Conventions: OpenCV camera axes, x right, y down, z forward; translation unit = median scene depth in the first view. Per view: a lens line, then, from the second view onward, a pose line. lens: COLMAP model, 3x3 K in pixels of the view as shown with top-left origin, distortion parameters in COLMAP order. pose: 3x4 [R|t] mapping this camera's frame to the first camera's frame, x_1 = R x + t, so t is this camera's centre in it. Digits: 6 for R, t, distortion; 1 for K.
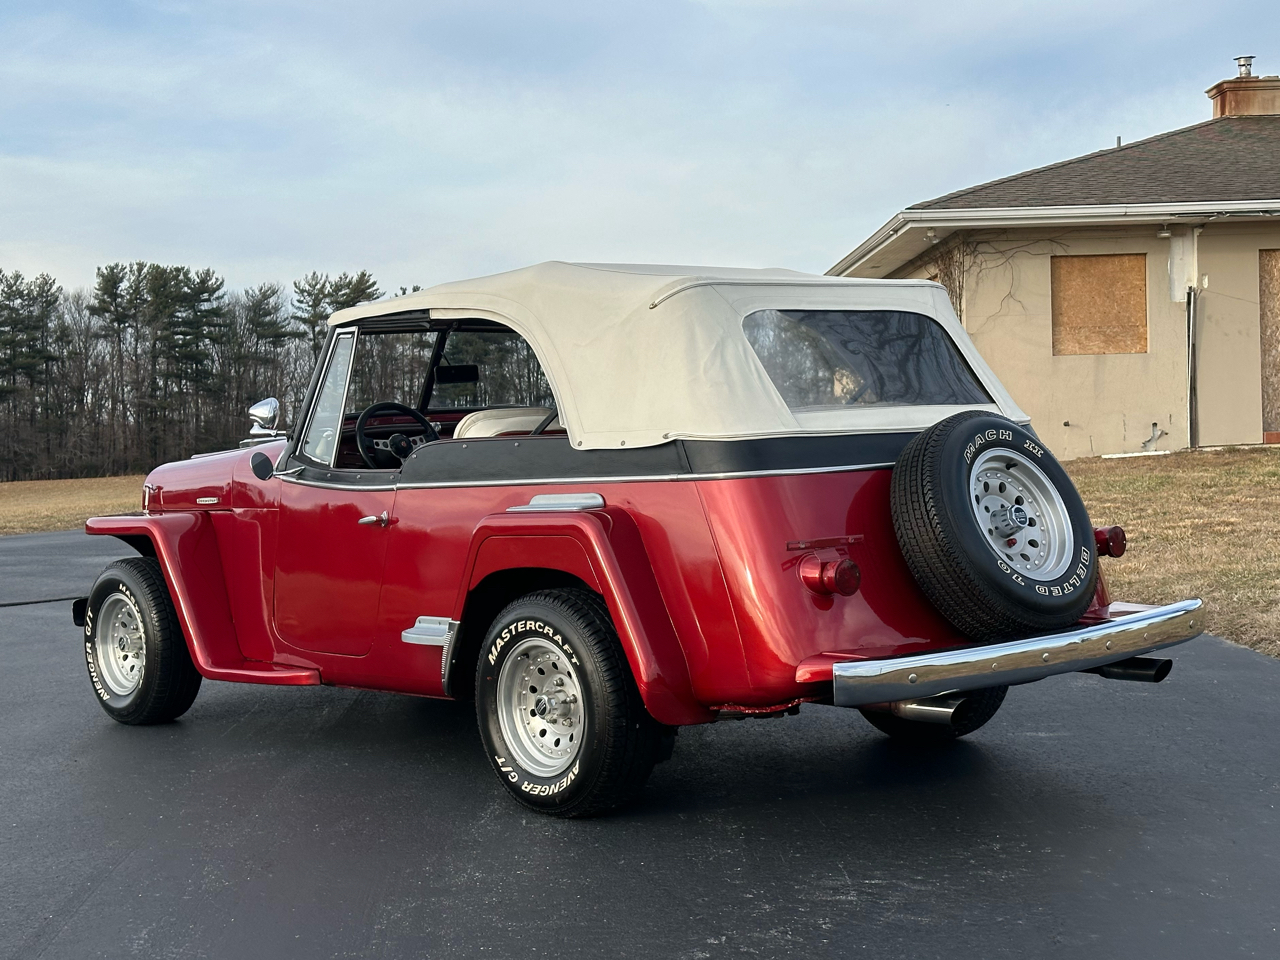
lens RADIAL K [[1858.8, 0, 653.7], [0, 1858.8, 494.8], [0, 0, 1]] dist [0.135313, -0.045245]
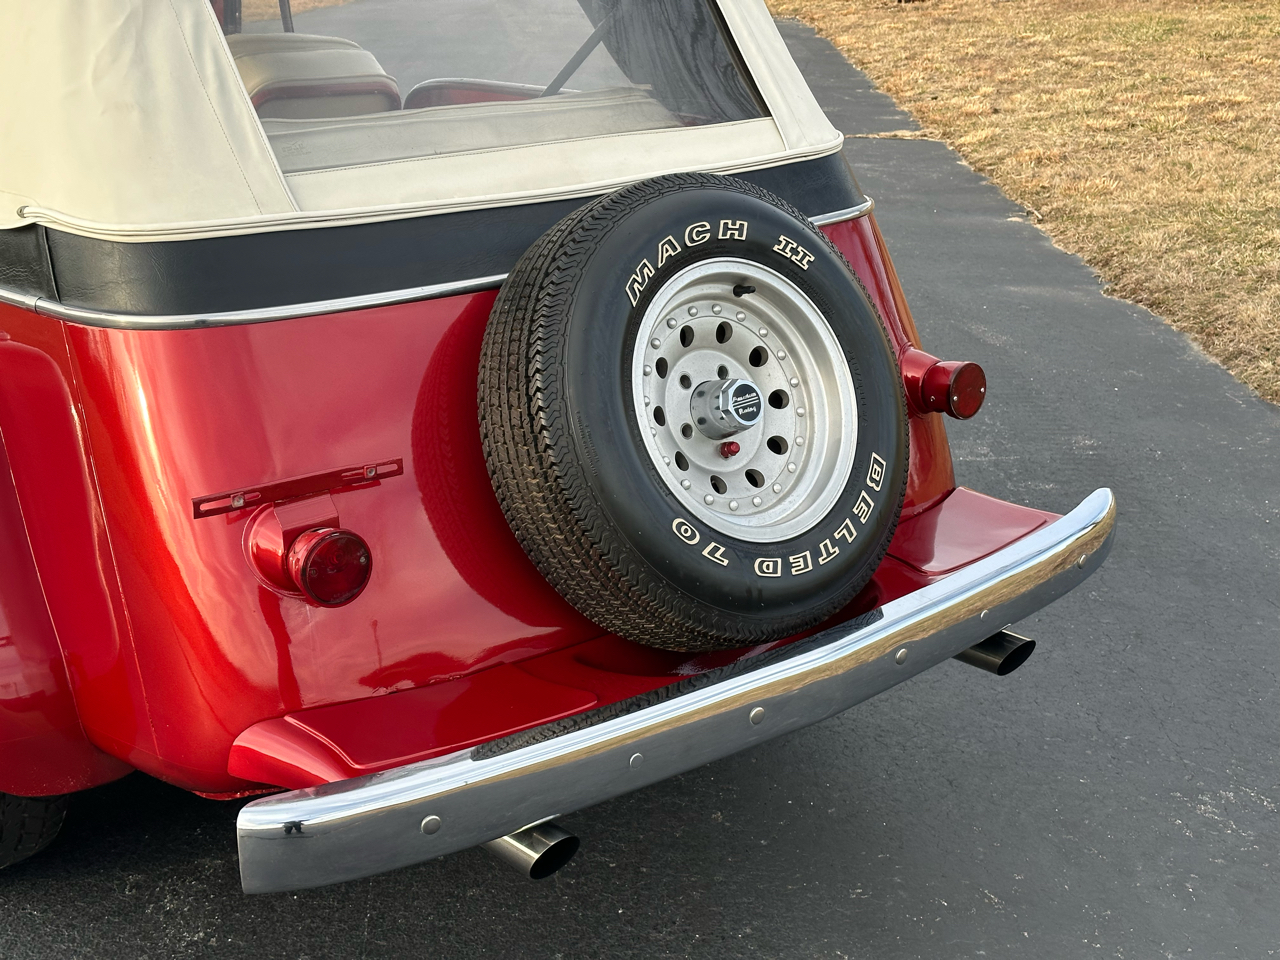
lens RADIAL K [[1736.5, 0, 638.5], [0, 1736.5, 476.4], [0, 0, 1]] dist [0.176287, -0.282223]
pose [[0.999237, 0.034357, -0.018568, 0.173066], [-0.028037, 0.962068, 0.271364, -0.092632], [0.027187, -0.270636, 0.962298, 0.536347]]
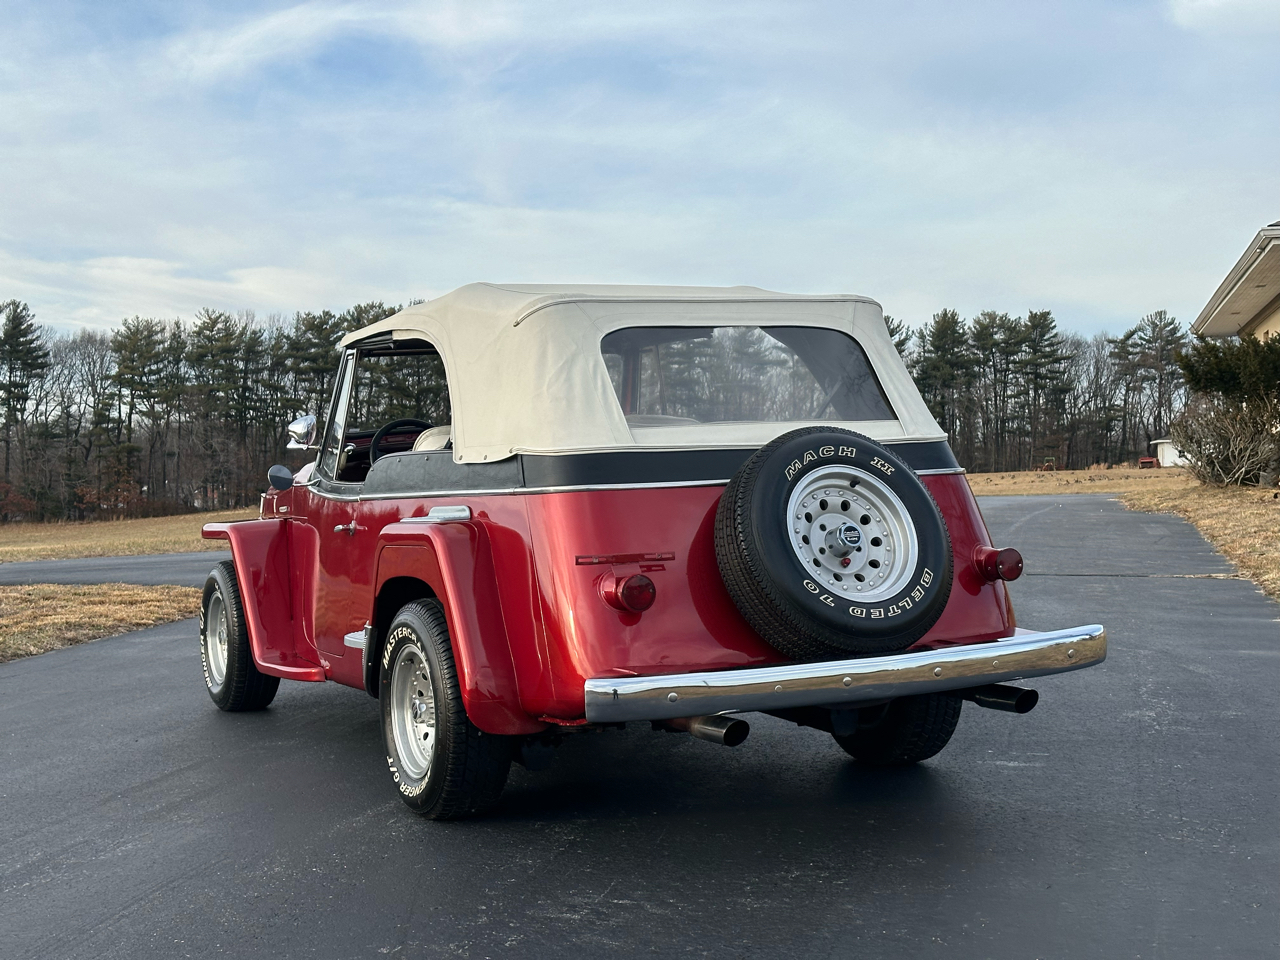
lens RADIAL K [[1739.7, 0, 643.2], [0, 1739.7, 496.5], [0, 0, 1]] dist [0.152515, -0.125943]
pose [[0.964355, 0.012844, -0.264301, 0.323877], [-0.015104, 0.999865, -0.006521, -0.001137], [0.264181, 0.010281, 0.964418, 0.094877]]
